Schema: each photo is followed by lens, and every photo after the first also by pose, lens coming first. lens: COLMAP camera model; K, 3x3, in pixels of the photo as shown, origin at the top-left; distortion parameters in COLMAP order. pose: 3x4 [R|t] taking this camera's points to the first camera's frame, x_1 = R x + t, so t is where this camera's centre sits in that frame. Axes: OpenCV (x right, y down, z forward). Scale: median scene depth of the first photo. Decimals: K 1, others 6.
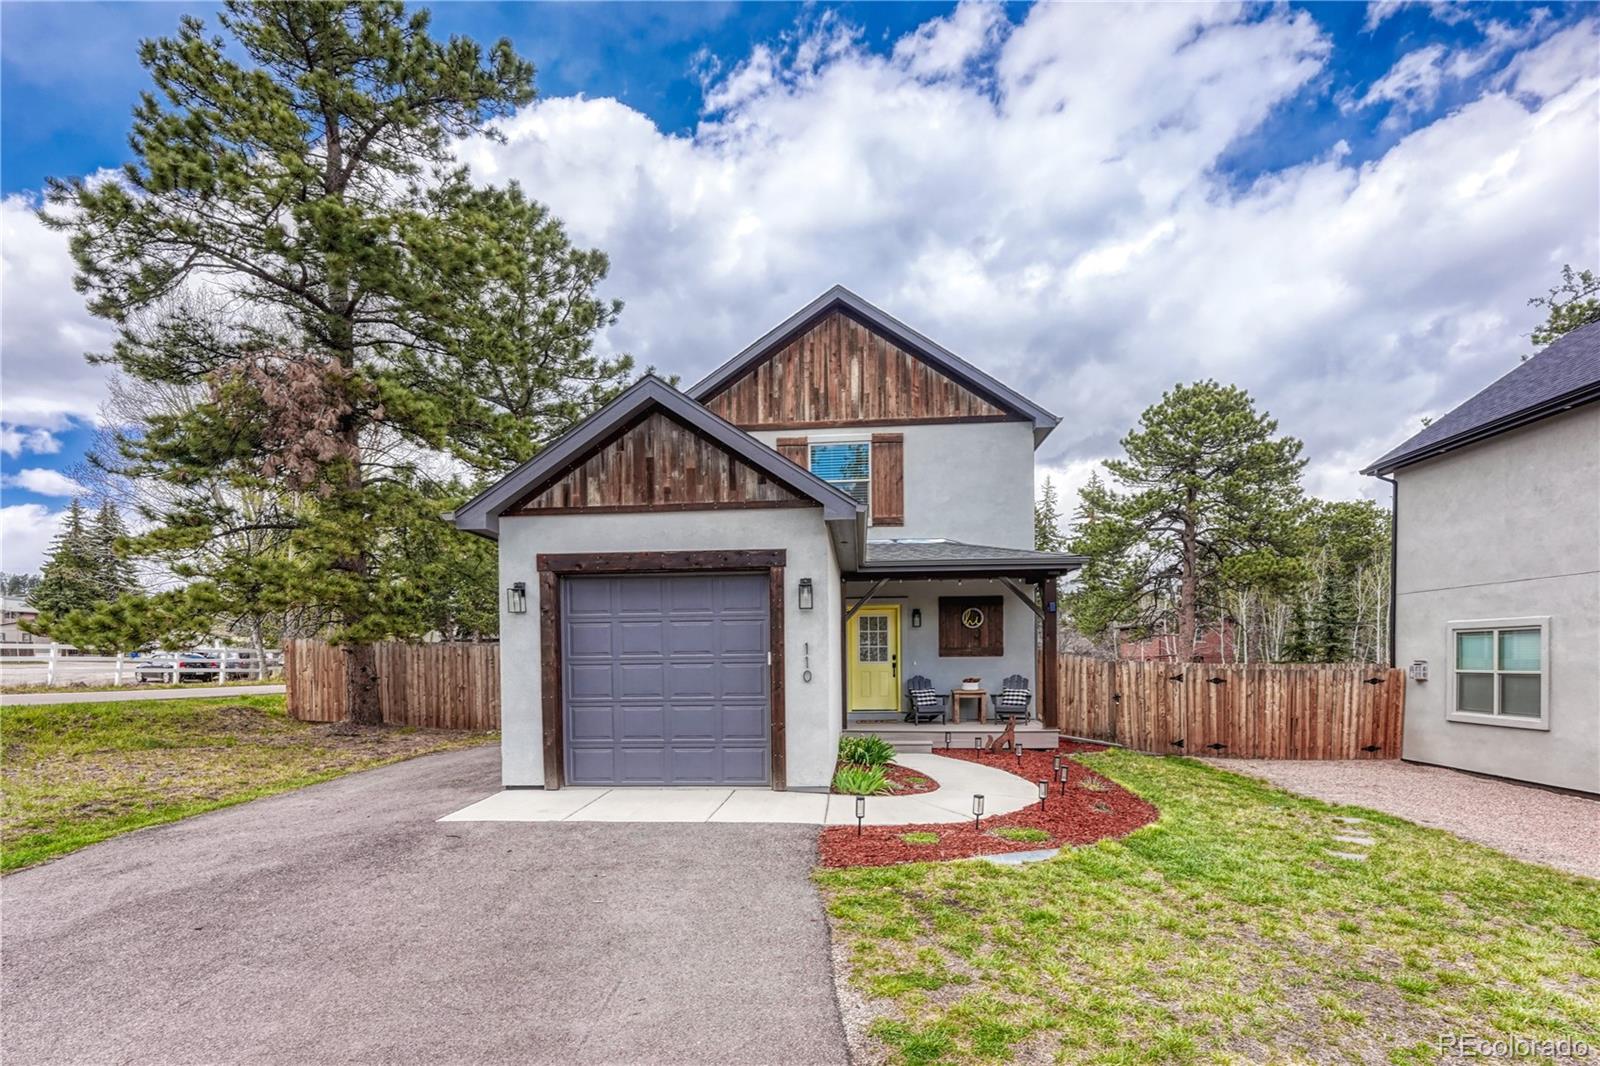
lens RADIAL K [[675.3, 0, 757.1], [0, 675.3, 619.6], [0, 0, 1]] dist [-0.012835, 0.002362]
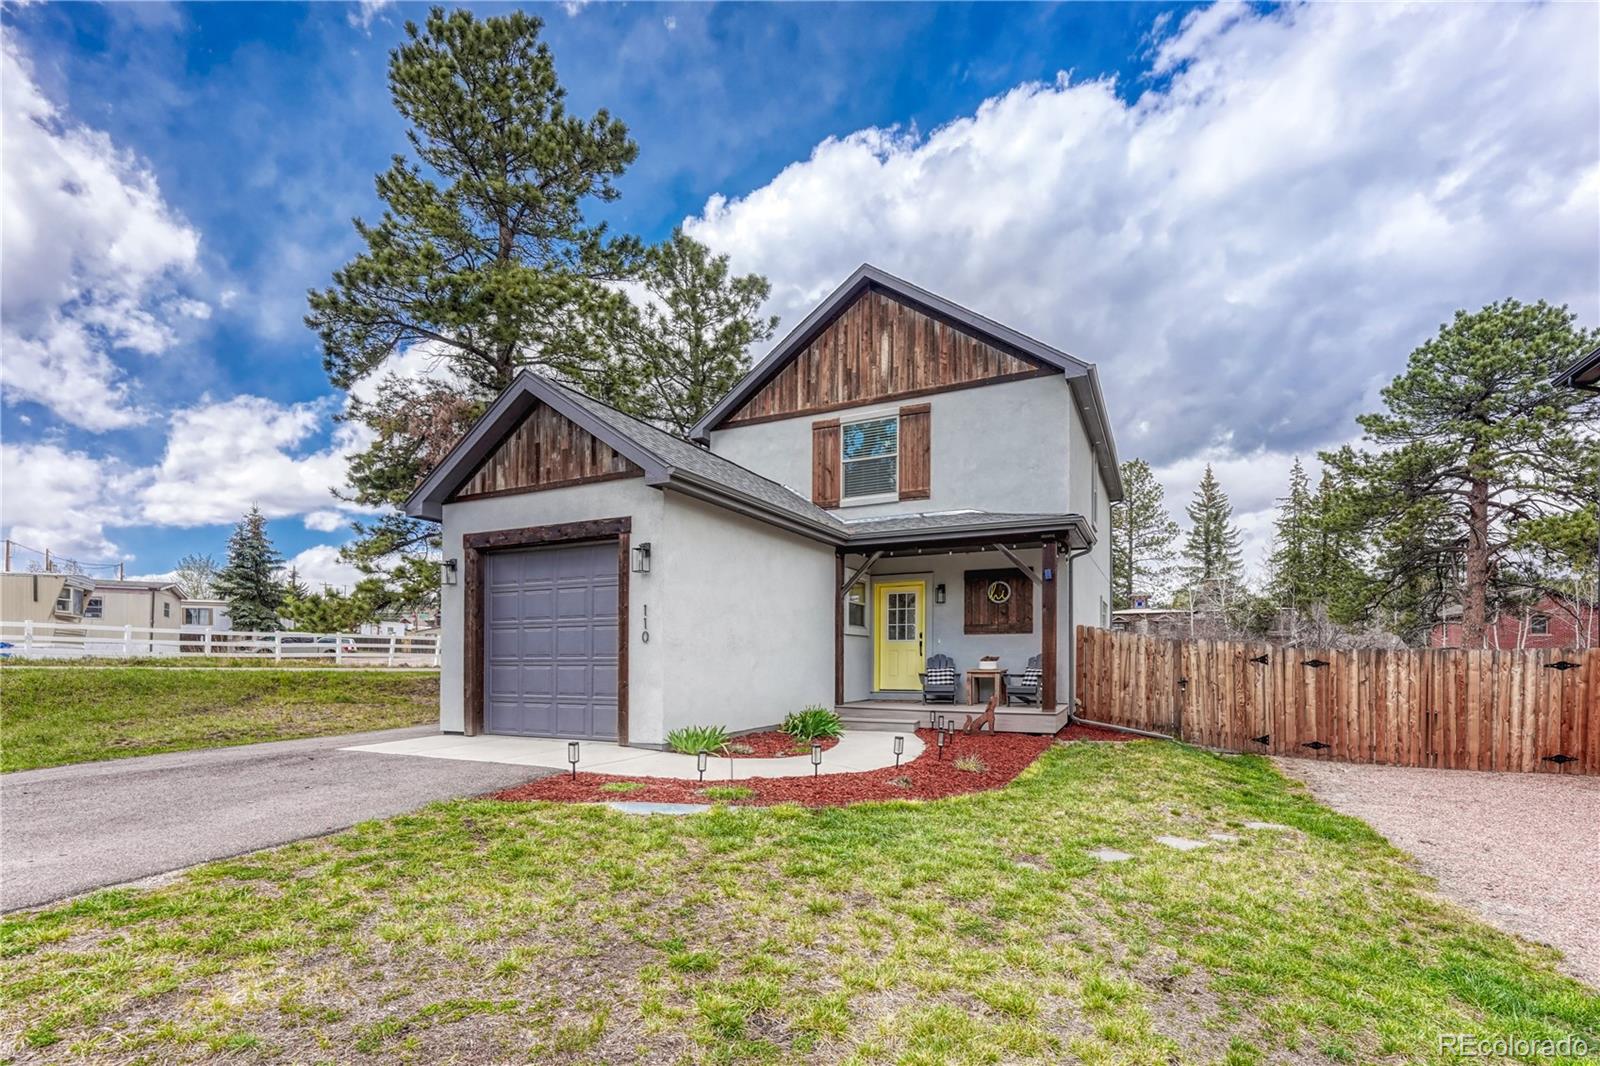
lens RADIAL K [[652.5, 0, 822.9], [0, 652.5, 606.8], [0, 0, 1]] dist [-0.011188, 0.000817]
pose [[0.946501, -0.016313, -0.322289, 0.150922], [0.008863, 0.999659, -0.024569, 0.014950], [0.322580, 0.020399, 0.946322, 0.031472]]
